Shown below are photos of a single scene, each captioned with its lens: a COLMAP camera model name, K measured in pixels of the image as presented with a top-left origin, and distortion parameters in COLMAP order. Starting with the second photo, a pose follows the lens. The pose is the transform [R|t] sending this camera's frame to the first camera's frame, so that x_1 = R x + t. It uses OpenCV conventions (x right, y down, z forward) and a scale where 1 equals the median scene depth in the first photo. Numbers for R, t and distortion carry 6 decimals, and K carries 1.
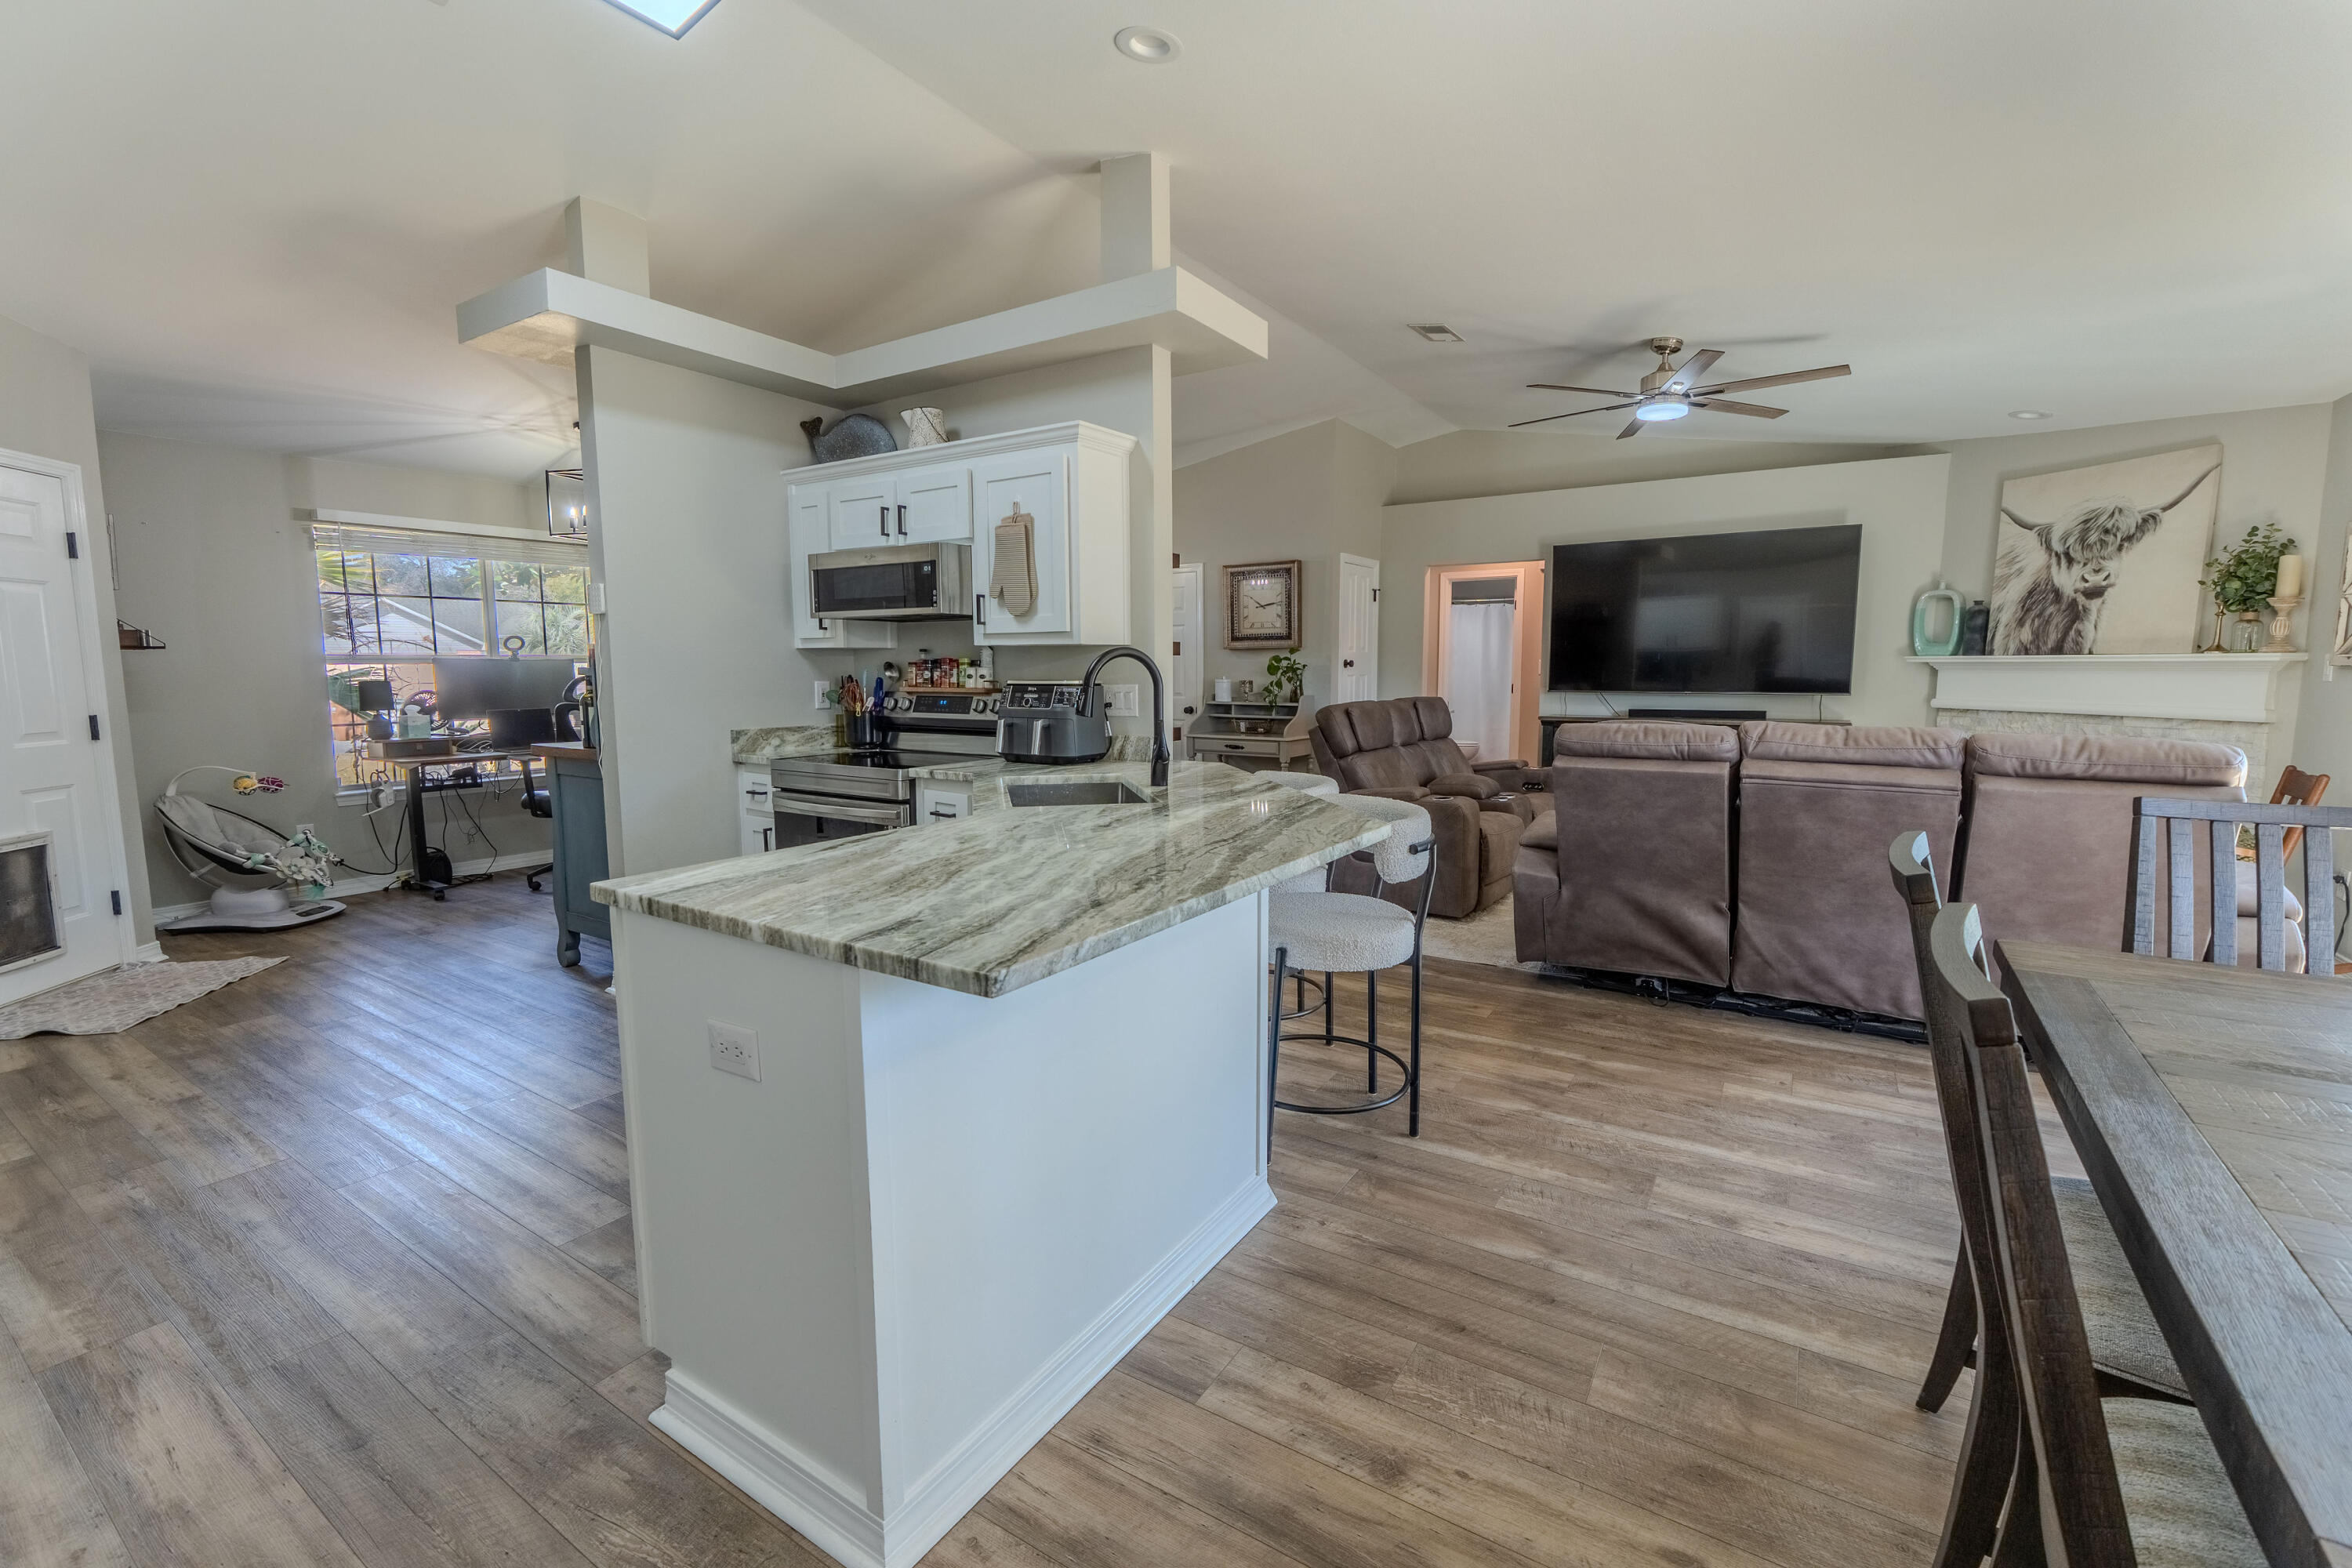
lens RADIAL K [[1007.0, 0, 1177.3], [0, 1007.0, 775.5], [0, 0, 1]] dist [0.000691, 0.000097]
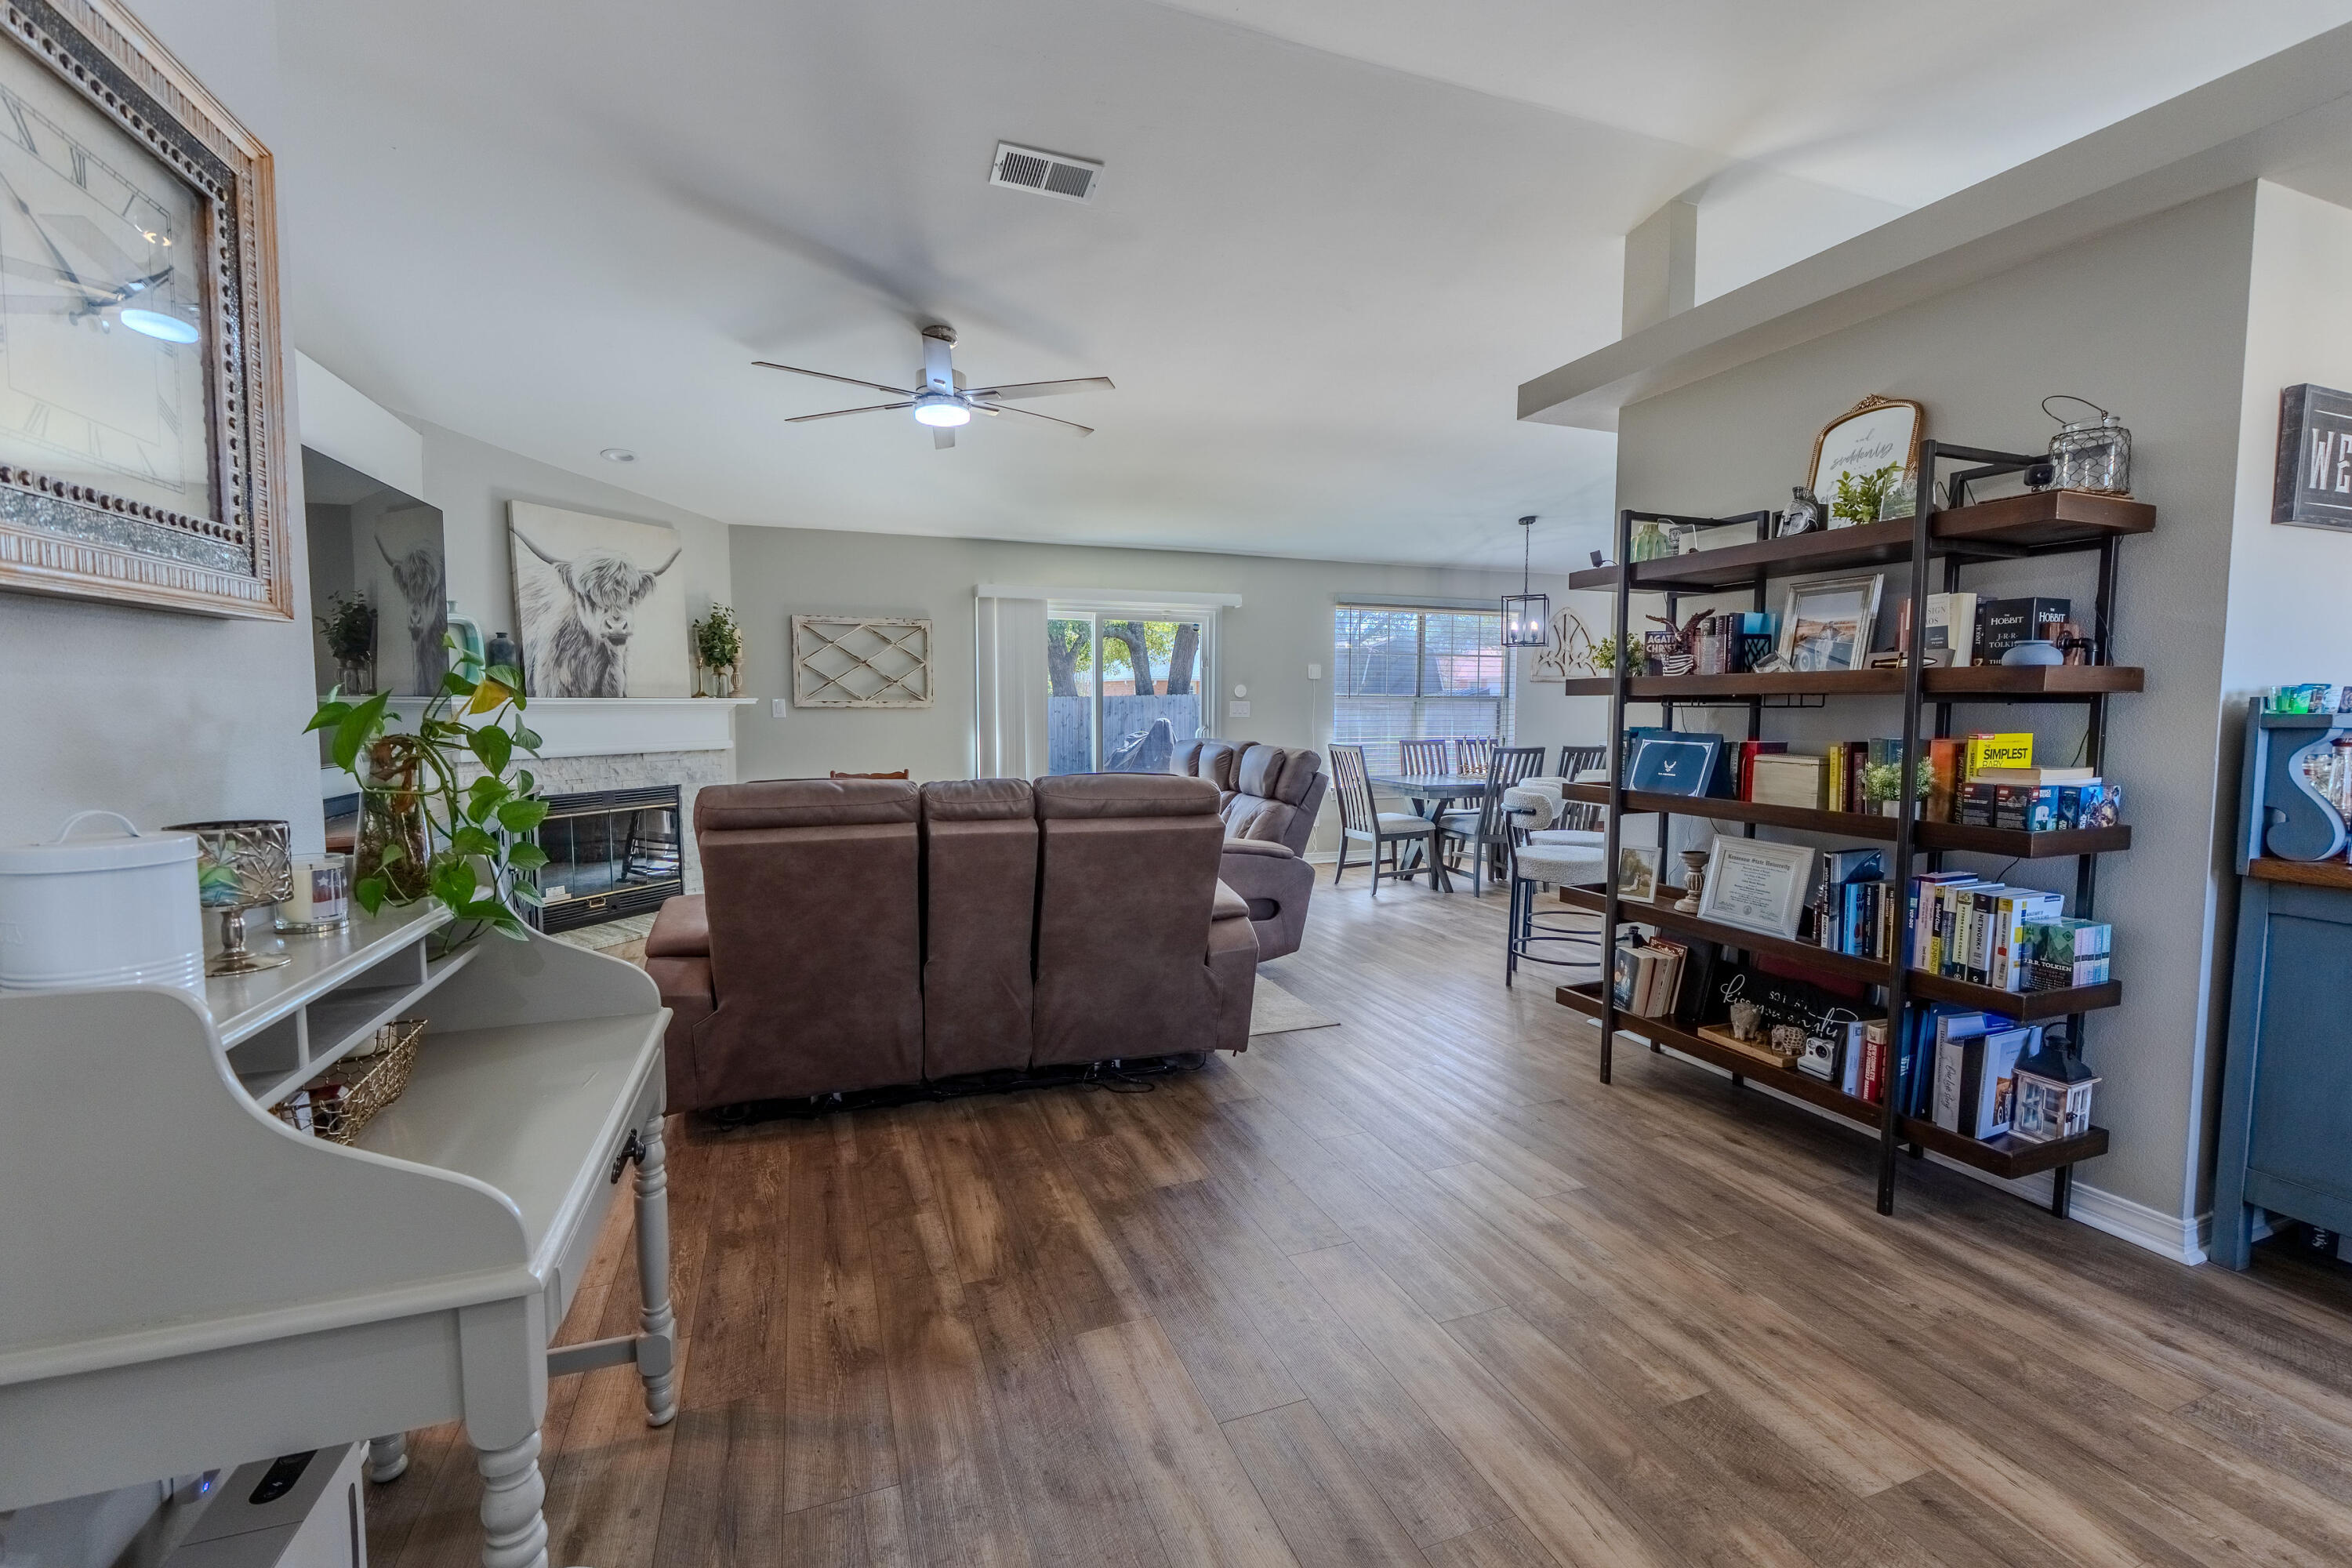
lens RADIAL K [[1007.0, 0, 1181.4], [0, 1007.0, 778.1], [0, 0, 1]] dist [0.000691, 0.000097]
pose [[-0.803602, -0.039821, 0.593834, -0.195191], [0.069670, 0.984606, 0.160306, -0.163499], [-0.591076, 0.170195, -0.788456, 1.484281]]
